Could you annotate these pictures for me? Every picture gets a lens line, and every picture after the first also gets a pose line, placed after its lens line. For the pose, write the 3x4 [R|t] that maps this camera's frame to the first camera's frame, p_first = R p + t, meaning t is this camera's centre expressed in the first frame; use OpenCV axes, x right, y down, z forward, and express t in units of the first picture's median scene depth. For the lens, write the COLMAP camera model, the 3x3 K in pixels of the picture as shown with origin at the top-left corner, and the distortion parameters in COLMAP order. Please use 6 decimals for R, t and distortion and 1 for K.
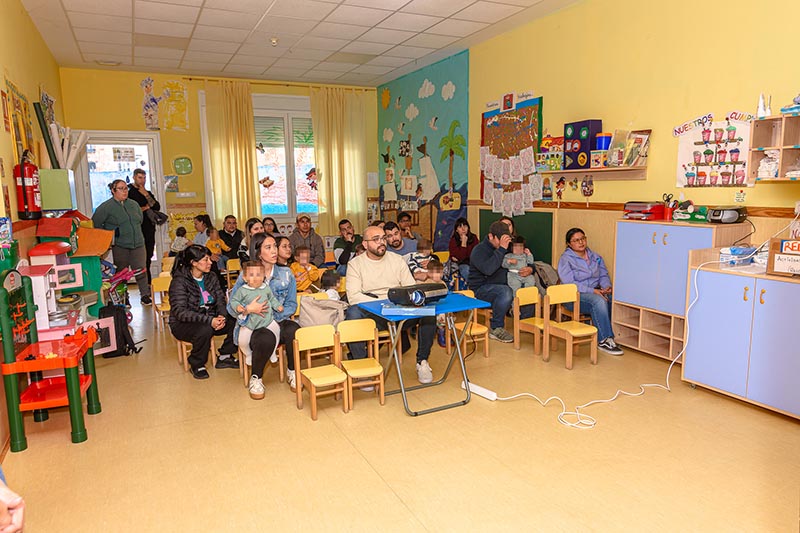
lens RADIAL K [[545.1, 0, 399.8], [0, 545.1, 271.1], [0, 0, 1]] dist [0.004837, -0.000385]
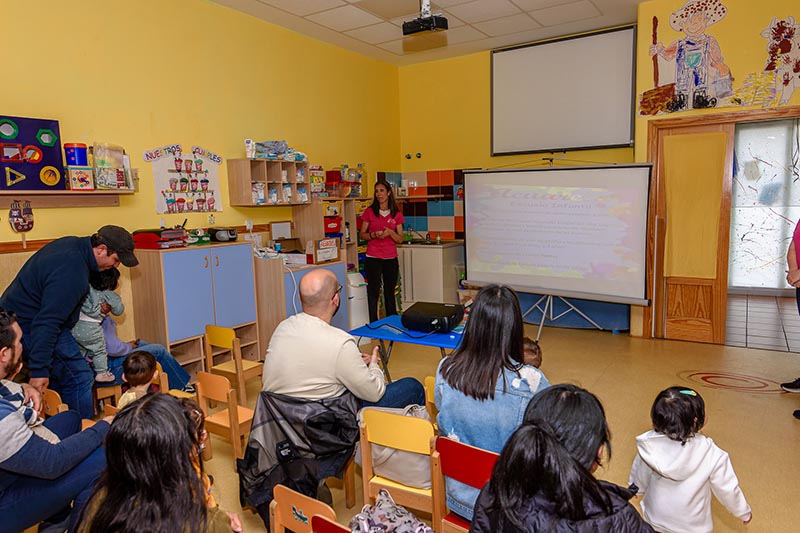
lens RADIAL K [[545.1, 0, 401.3], [0, 545.1, 265.0], [0, 0, 1]] dist [0.004837, -0.000385]
pose [[-0.517789, -0.067113, 0.852872, -0.585368], [0.172570, 0.968232, 0.180960, -0.177639], [-0.837923, 0.240879, -0.489758, 1.213960]]
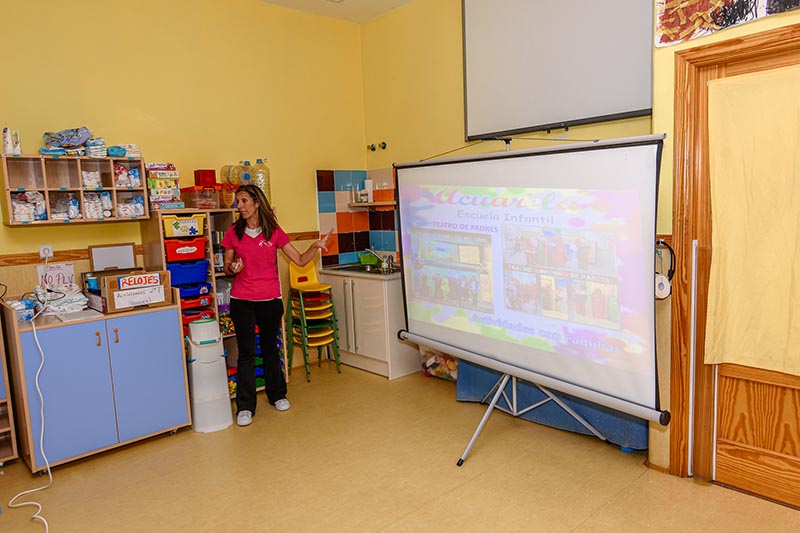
lens RADIAL K [[545.1, 0, 399.8], [0, 545.1, 269.7], [0, 0, 1]] dist [0.004837, -0.000385]
pose [[-0.274552, -0.082980, 0.957985, -0.330592], [0.196618, 0.970375, 0.140402, -0.085133], [-0.941256, 0.226905, -0.250103, 0.576436]]
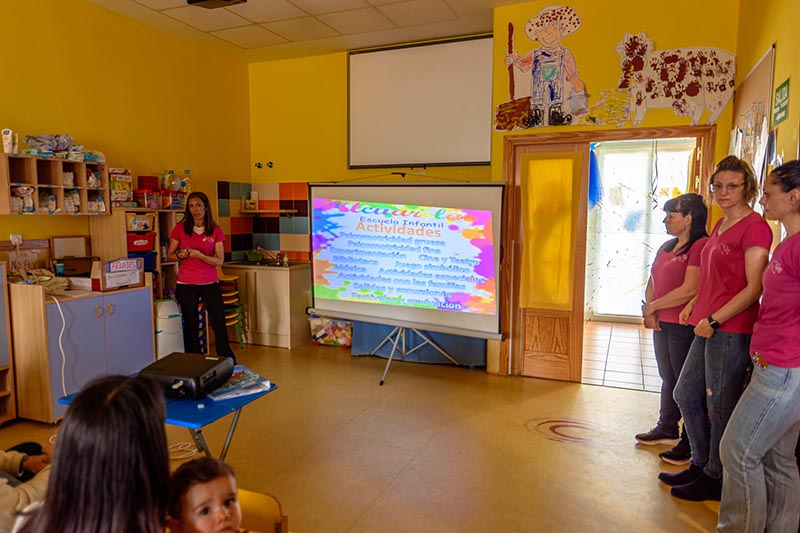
lens RADIAL K [[545.1, 0, 400.7], [0, 545.1, 264.9], [0, 0, 1]] dist [0.004837, -0.000385]
pose [[-0.653646, -0.051925, 0.755017, -0.522456], [0.128597, 0.975515, 0.178421, -0.143510], [-0.745795, 0.213717, -0.630964, 0.989224]]
